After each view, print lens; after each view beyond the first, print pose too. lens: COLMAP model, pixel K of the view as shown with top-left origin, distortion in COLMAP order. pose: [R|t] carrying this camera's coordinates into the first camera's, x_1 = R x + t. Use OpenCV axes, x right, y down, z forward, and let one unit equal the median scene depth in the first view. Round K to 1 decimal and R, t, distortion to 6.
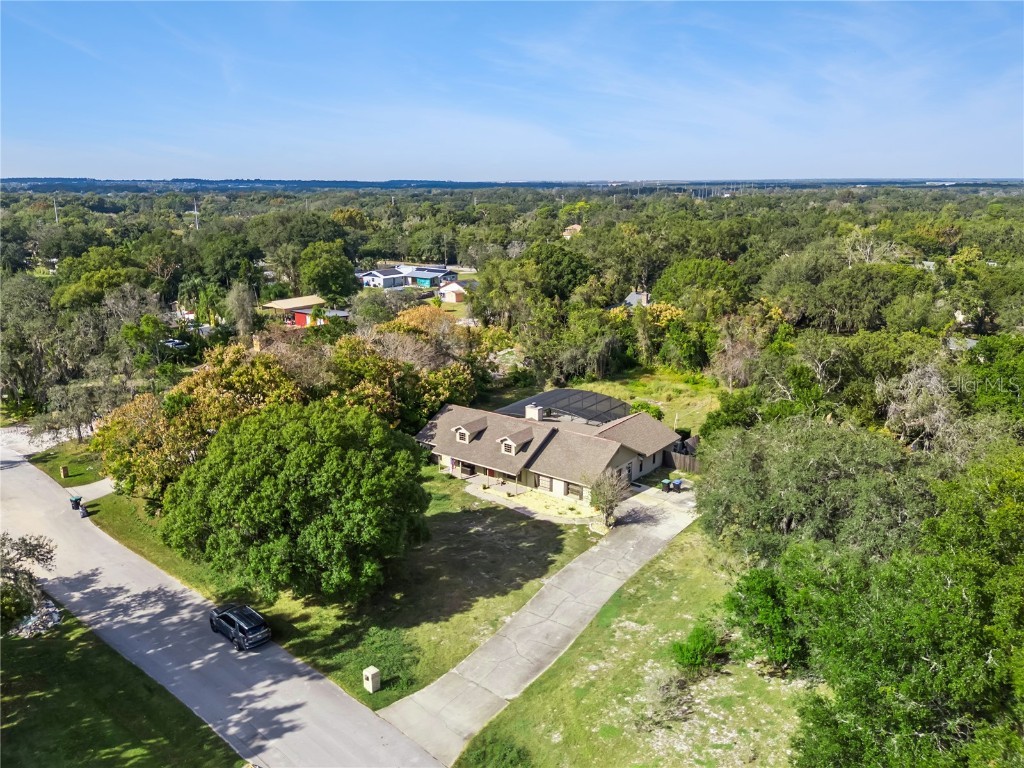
lens RADIAL K [[785.8, 0, 502.5], [0, 785.8, 389.9], [0, 0, 1]] dist [0.058416, -0.061556]
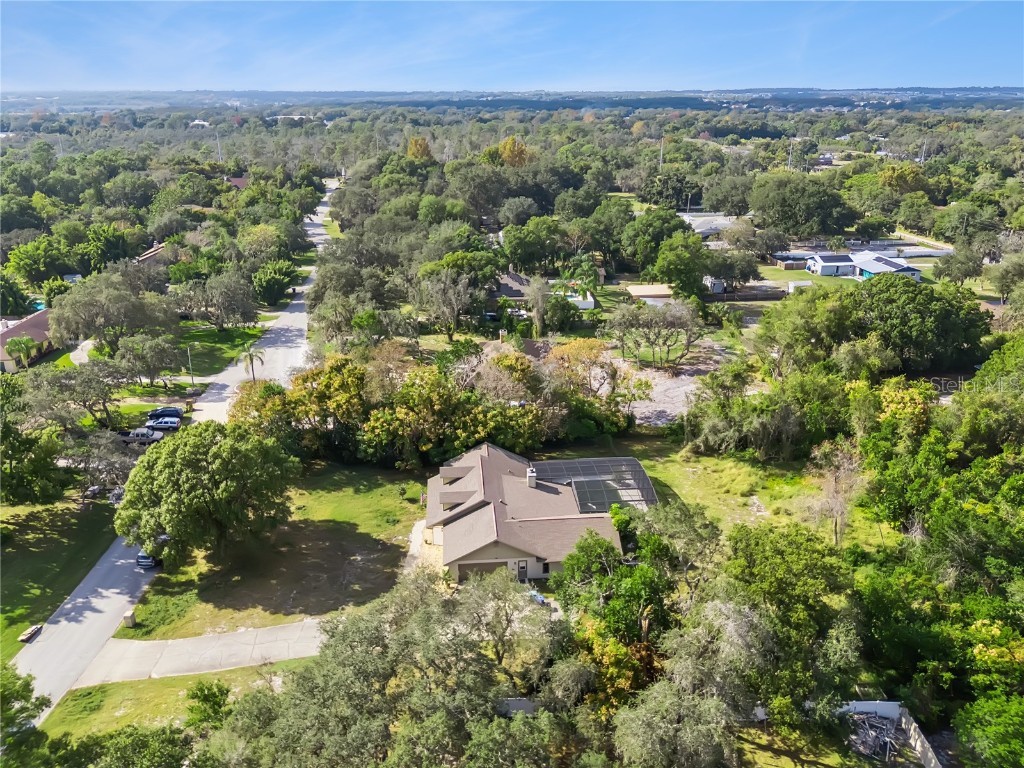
lens RADIAL K [[785.8, 0, 512.4], [0, 785.8, 384.0], [0, 0, 1]] dist [0.058416, -0.061556]
pose [[0.667698, 0.271187, -0.693280, 1.095902], [-0.193468, 0.962500, 0.190168, -0.438264], [0.718853, 0.007153, 0.695126, 0.389212]]
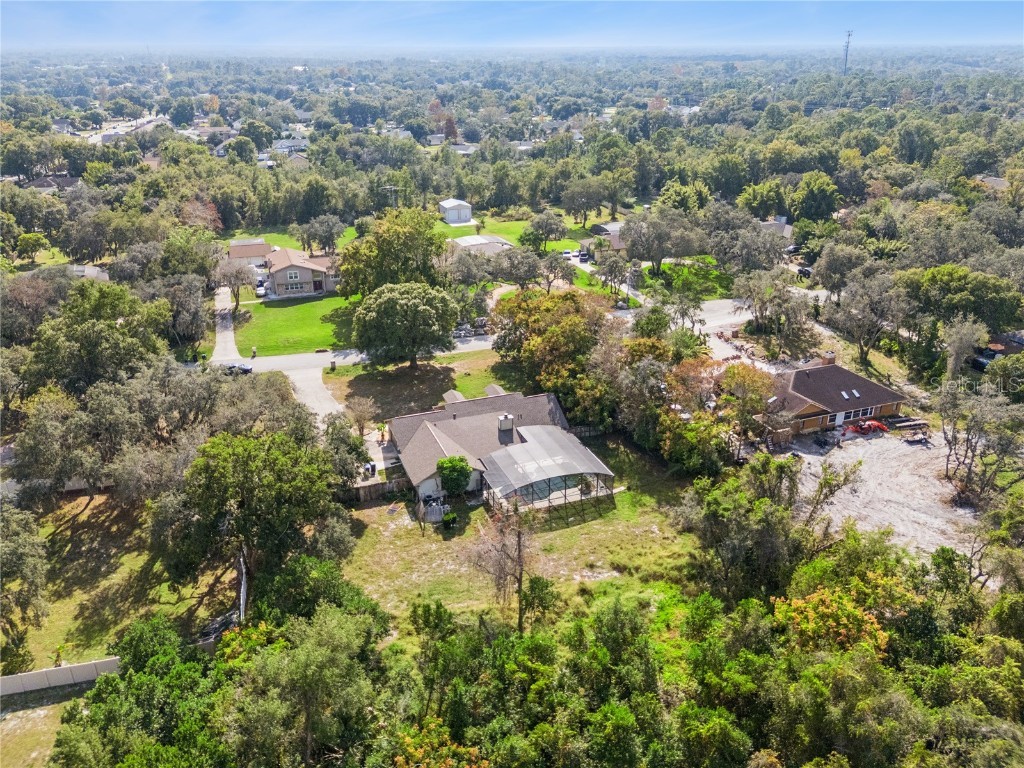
lens RADIAL K [[785.8, 0, 512.1], [0, 785.8, 388.1], [0, 0, 1]] dist [0.058416, -0.061556]
pose [[-0.525910, 0.331685, -0.783201, 1.414312], [-0.217796, 0.837609, 0.500975, -0.912814], [0.822182, 0.434045, -0.368268, 2.165005]]
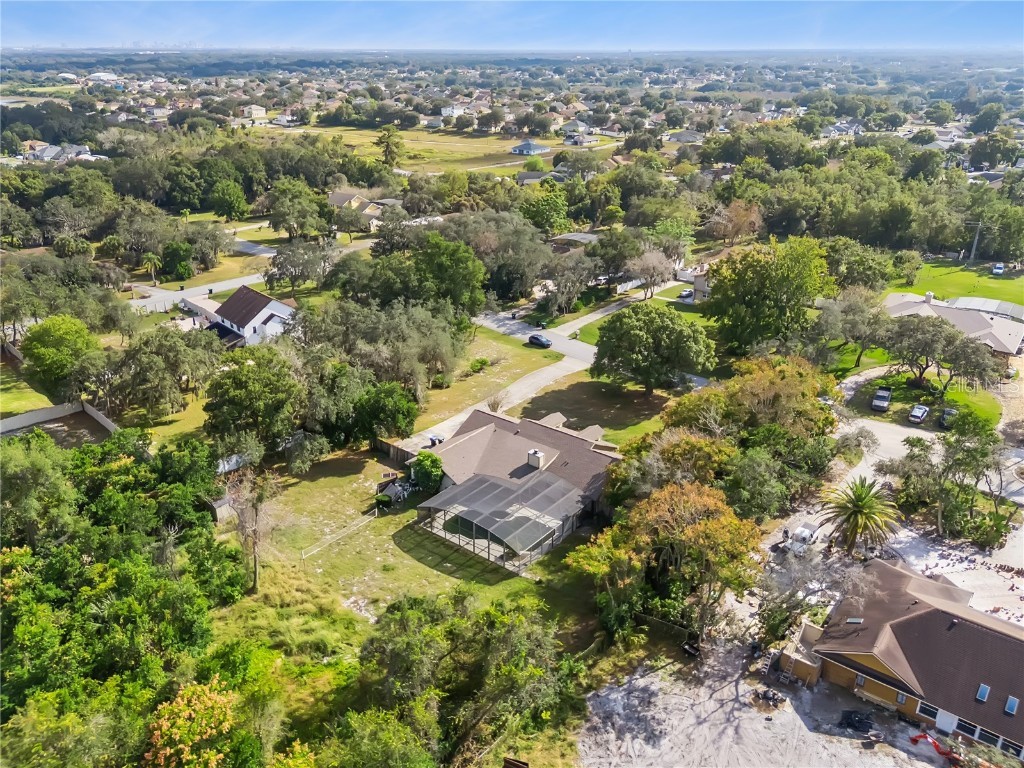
lens RADIAL K [[785.8, 0, 507.4], [0, 785.8, 385.2], [0, 0, 1]] dist [0.058416, -0.061556]
pose [[-0.999739, -0.015643, 0.016662, 0.096634], [-0.002175, 0.790878, 0.611970, -1.072108], [-0.022751, 0.611774, -0.790705, 2.726302]]
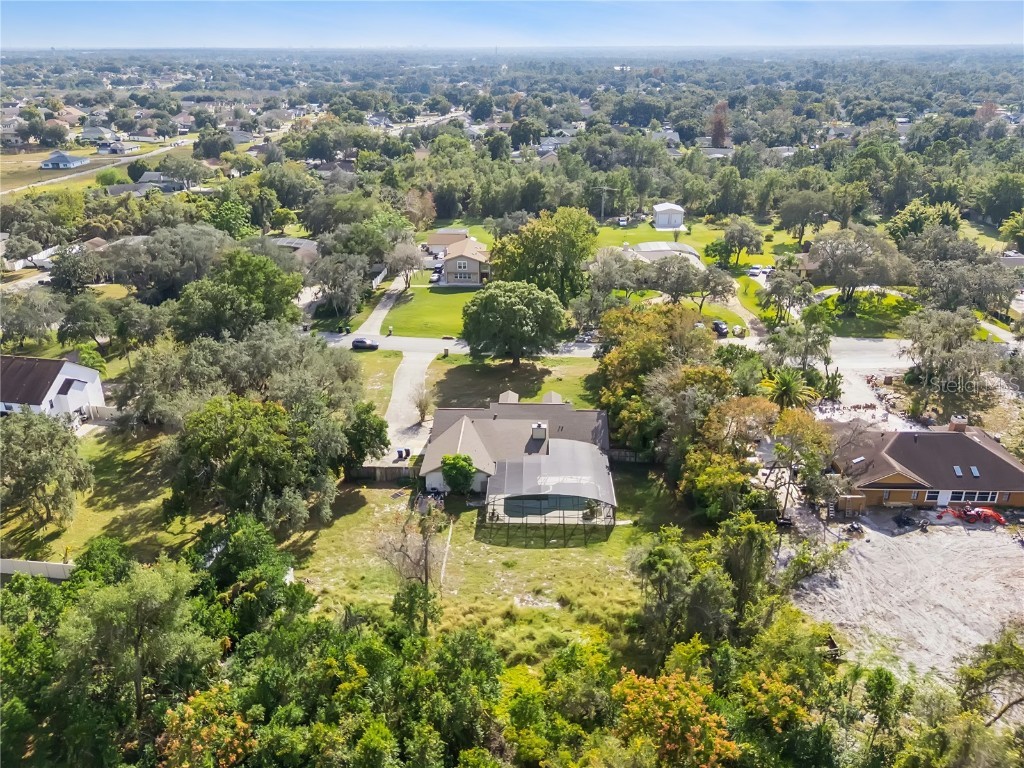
lens RADIAL K [[785.8, 0, 511.2], [0, 785.8, 386.6], [0, 0, 1]] dist [0.058416, -0.061556]
pose [[-0.812073, 0.226123, -0.537965, 1.021289], [-0.150569, 0.809467, 0.567532, -1.011657], [0.563796, 0.541879, -0.623299, 2.525236]]
